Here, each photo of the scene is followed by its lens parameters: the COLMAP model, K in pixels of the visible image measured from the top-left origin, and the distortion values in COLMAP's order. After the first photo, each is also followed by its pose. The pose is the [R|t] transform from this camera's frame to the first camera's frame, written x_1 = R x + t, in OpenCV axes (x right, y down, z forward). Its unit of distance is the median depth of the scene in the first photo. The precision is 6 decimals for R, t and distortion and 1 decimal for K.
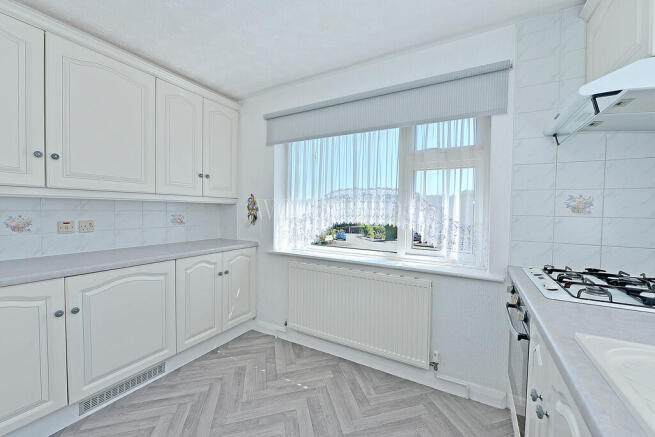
lens RADIAL K [[260.4, 0, 327.4], [0, 260.4, 216.6], [0, 0, 1]] dist [-0.004389, -0.000019]
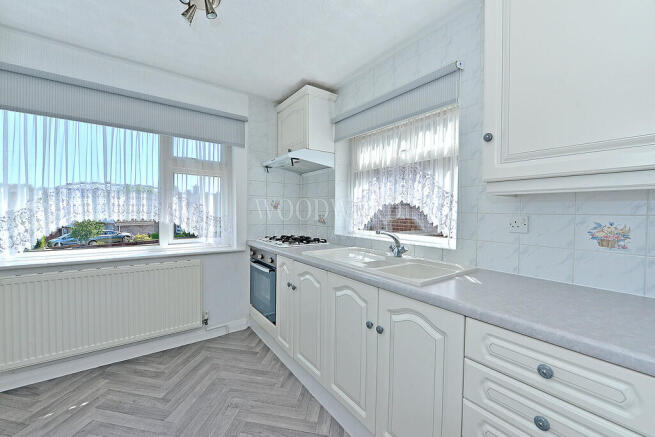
lens RADIAL K [[260.4, 0, 325.8], [0, 260.4, 216.6], [0, 0, 1]] dist [-0.004389, -0.000019]
pose [[0.413584, -0.023682, 0.910158, -0.506895], [0.021730, 0.999634, 0.016135, 0.017821], [-0.910207, 0.013105, 0.413947, -0.124787]]
